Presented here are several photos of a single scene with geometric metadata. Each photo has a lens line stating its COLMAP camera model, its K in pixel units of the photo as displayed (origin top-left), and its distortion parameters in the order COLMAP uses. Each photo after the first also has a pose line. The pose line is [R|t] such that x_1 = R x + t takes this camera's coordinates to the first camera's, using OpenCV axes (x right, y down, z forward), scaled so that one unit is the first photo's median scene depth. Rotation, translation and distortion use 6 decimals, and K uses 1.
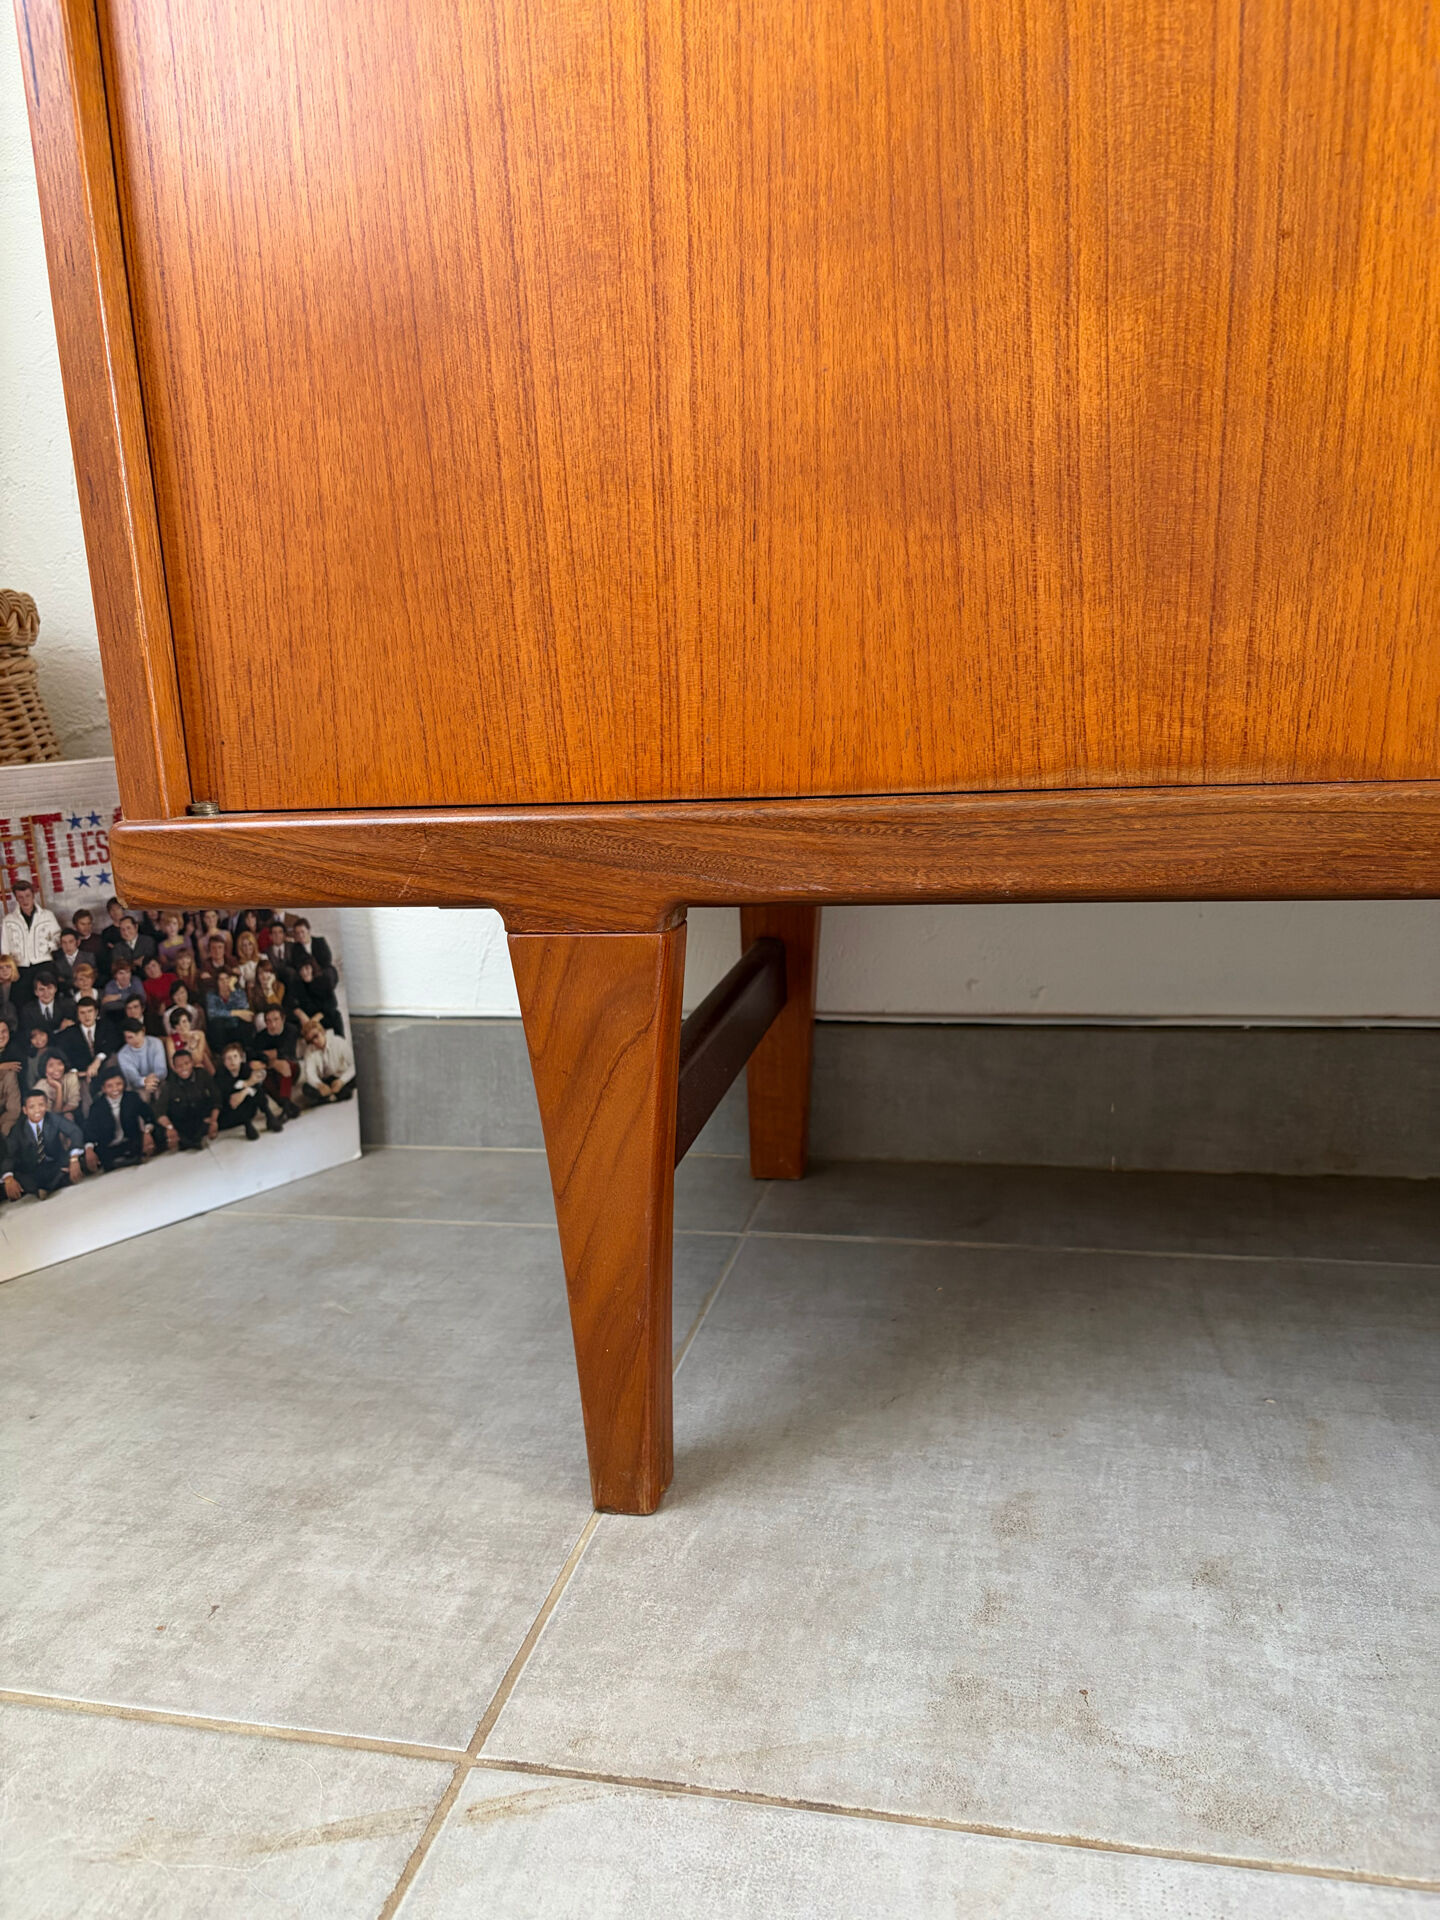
lens RADIAL K [[1456.0, 0, 702.6], [0, 1456.0, 977.0], [0, 0, 1]] dist [0.047828, -0.054215]
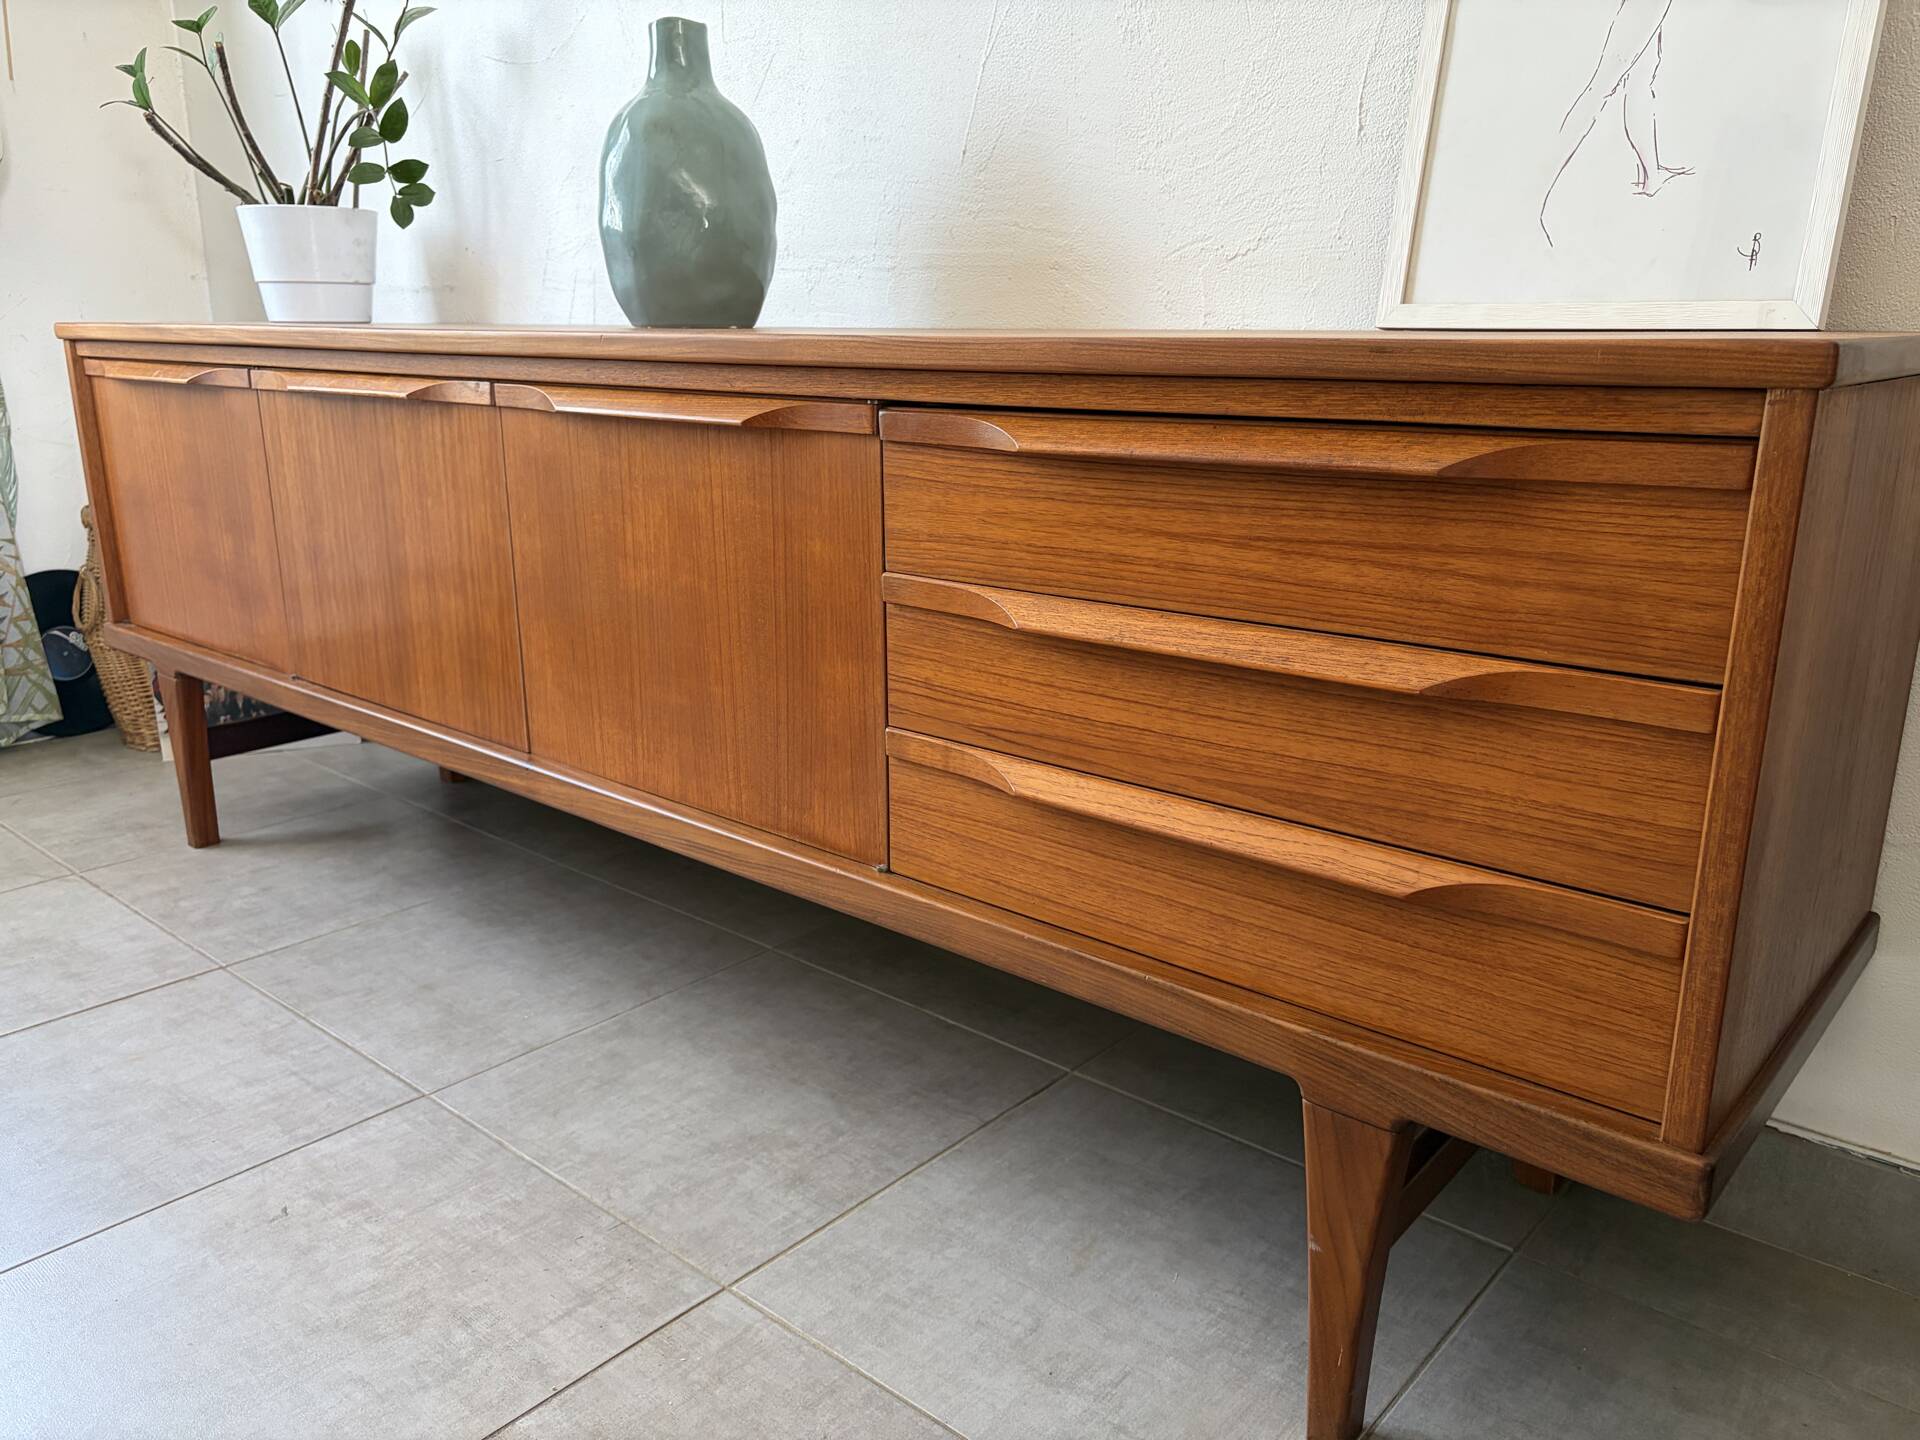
lens RADIAL K [[1456.0, 0, 966.3], [0, 1456.0, 732.1], [0, 0, 1]] dist [0.047828, -0.054215]
pose [[0.884924, 0.175073, -0.431578, 3.073476], [-0.142732, 0.984014, 0.106511, -0.531864], [0.443326, -0.032654, 0.895766, -1.284116]]
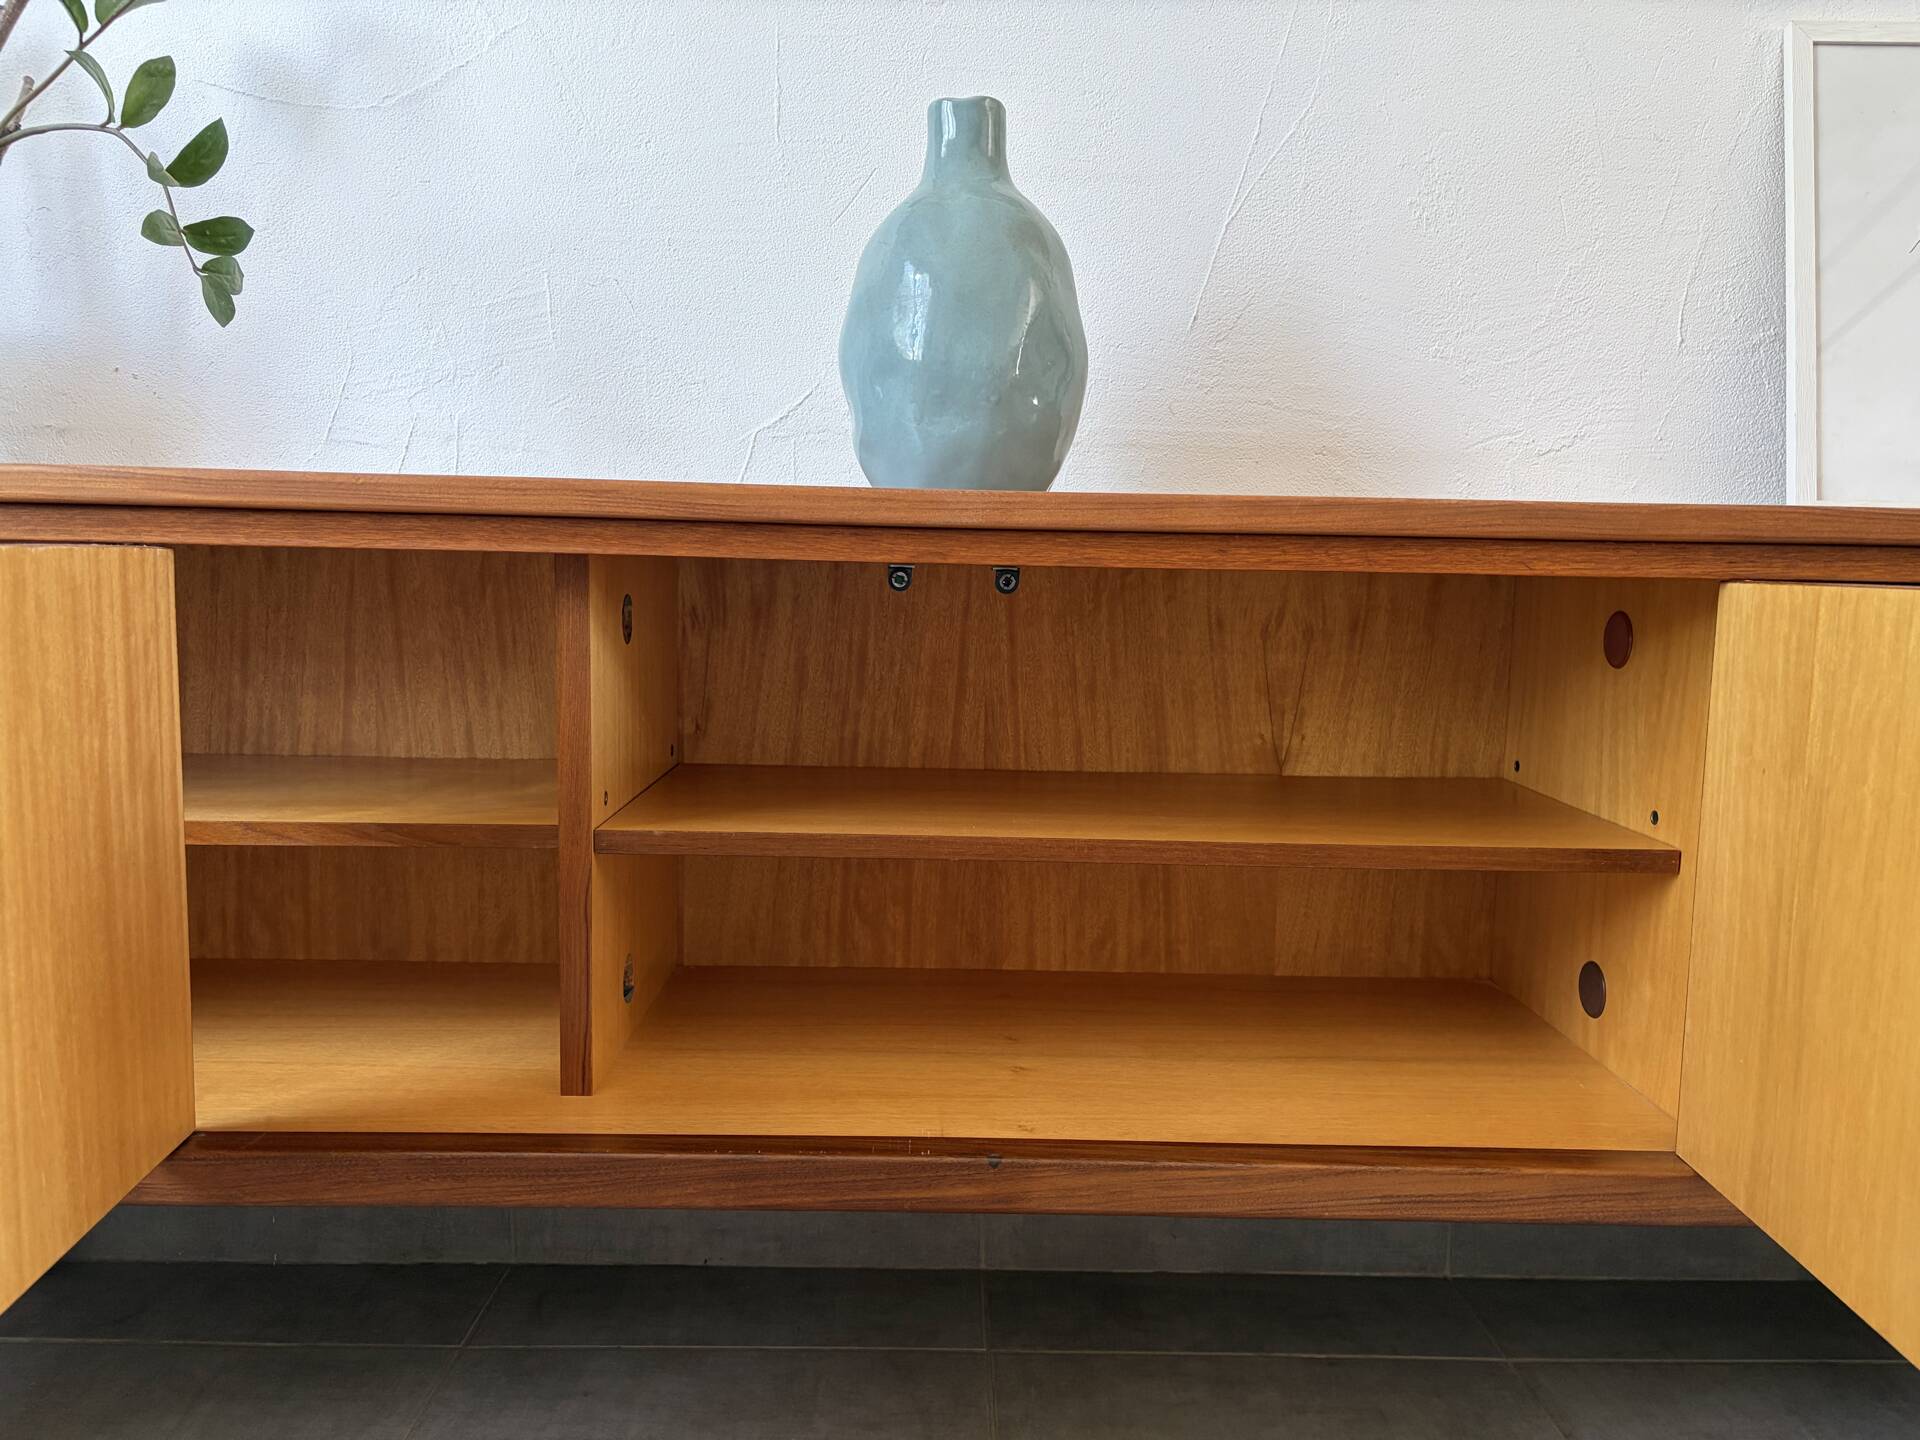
lens RADIAL K [[1456.0, 0, 967.5], [0, 1456.0, 729.8], [0, 0, 1]] dist [0.047828, -0.054215]
pose [[0.966884, 0.041610, 0.251802, 0.912253], [-0.015803, 0.994487, -0.103658, -0.400887], [-0.254727, 0.096246, 0.962211, -0.942410]]
